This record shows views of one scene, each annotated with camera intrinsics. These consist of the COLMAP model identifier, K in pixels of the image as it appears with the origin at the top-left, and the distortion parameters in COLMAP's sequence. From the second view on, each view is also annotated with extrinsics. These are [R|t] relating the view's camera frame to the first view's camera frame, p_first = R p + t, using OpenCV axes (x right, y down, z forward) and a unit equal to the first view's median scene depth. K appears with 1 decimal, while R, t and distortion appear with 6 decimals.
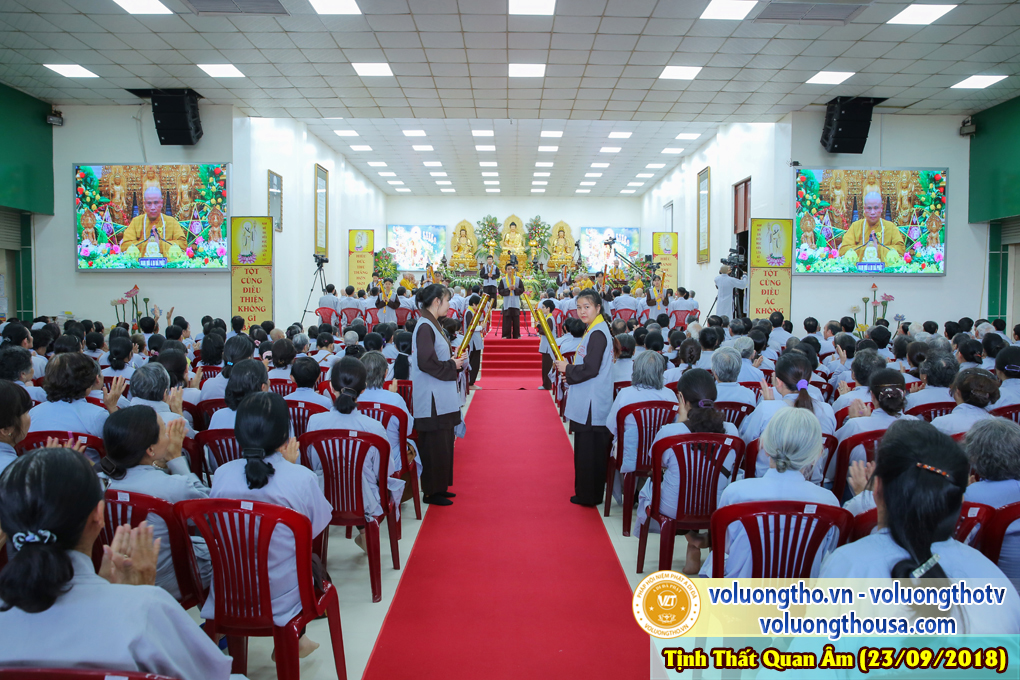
lens RADIAL K [[707.3, 0, 510.0], [0, 707.3, 340.0], [0, 0, 1]] dist [-0.119058, 0.093043]
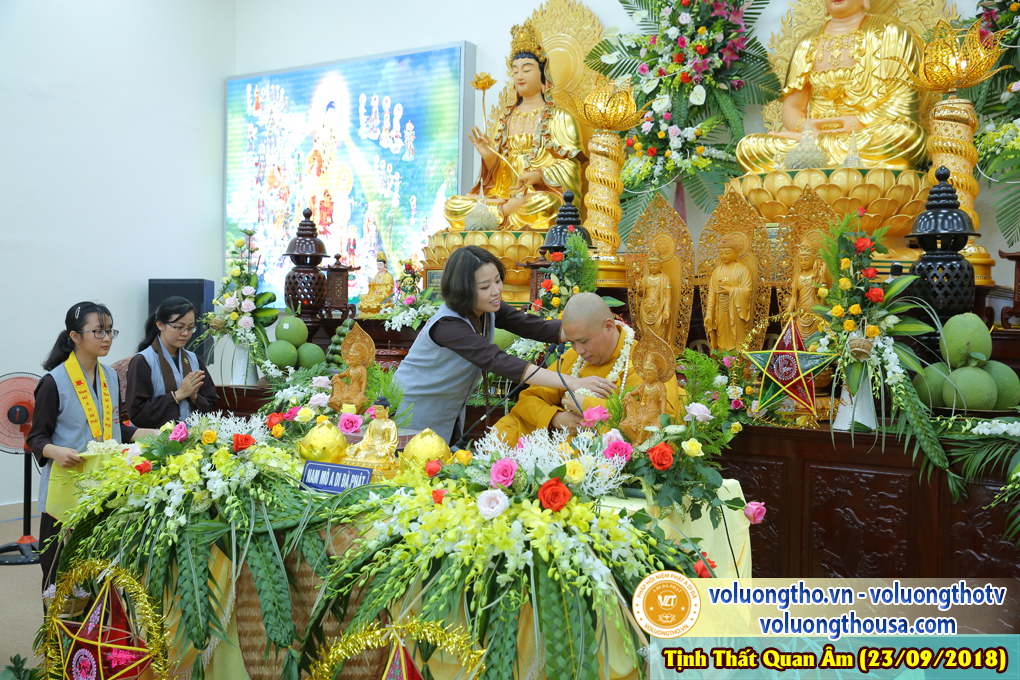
lens RADIAL K [[1110.6, 0, 510.0], [0, 1110.6, 340.0], [0, 0, 1]] dist [0.013468, 0.121223]
pose [[0.822632, 0.012758, -0.568432, 0.072160], [-0.037761, 0.998767, -0.032232, -0.083737], [0.567319, 0.047980, 0.822099, 0.791242]]
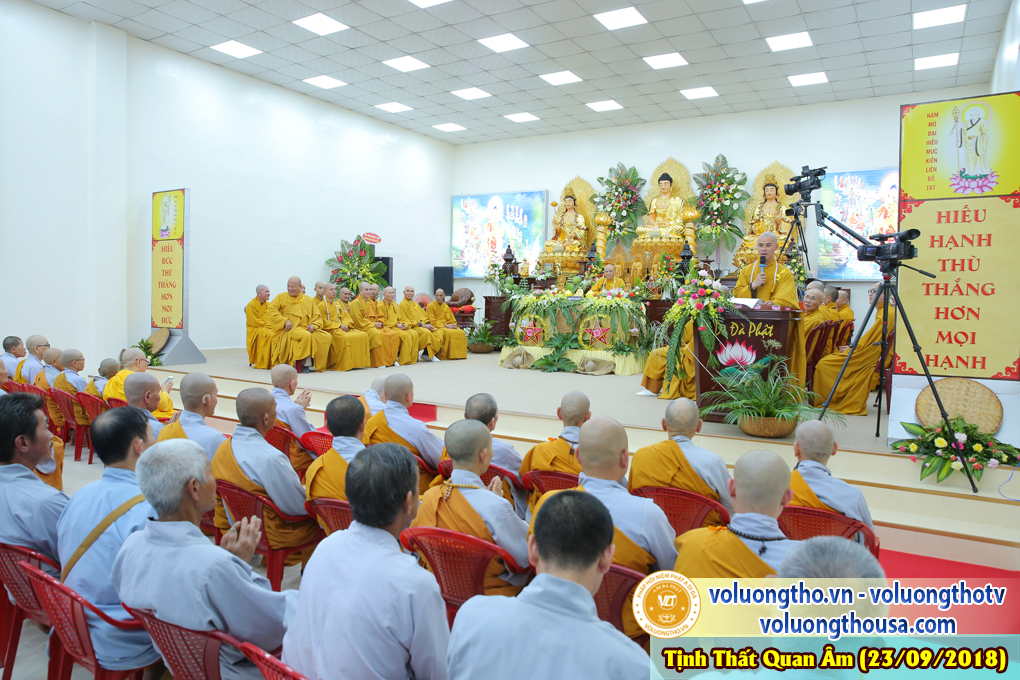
lens RADIAL K [[695.6, 0, 510.0], [0, 695.6, 340.0], [0, 0, 1]] dist [-0.112876, 0.089972]
pose [[0.856191, 0.034815, -0.515485, 0.155171], [-0.038122, 0.999264, 0.004171, -0.053630], [0.515251, 0.016080, 0.856888, 0.551205]]
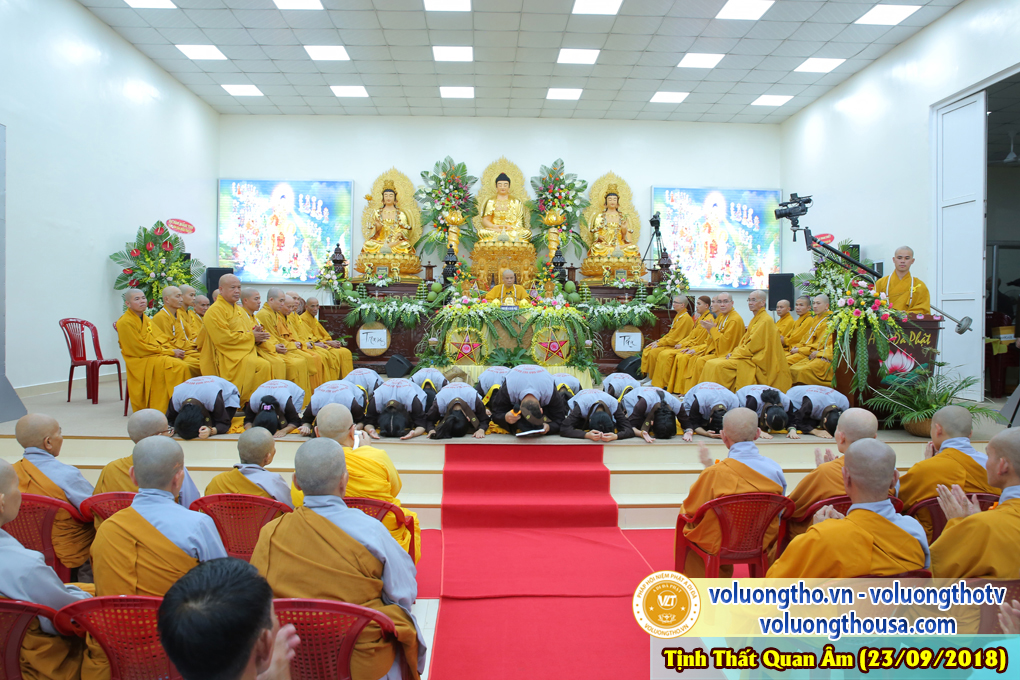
lens RADIAL K [[726.2, 0, 510.0], [0, 726.2, 340.0], [0, 0, 1]] dist [-0.120289, 0.093600]
pose [[0.999222, 0.000181, 0.039449, -0.008943], [0.000634, 0.999787, -0.020646, -0.053641], [-0.039444, 0.020655, 0.999008, 0.548638]]
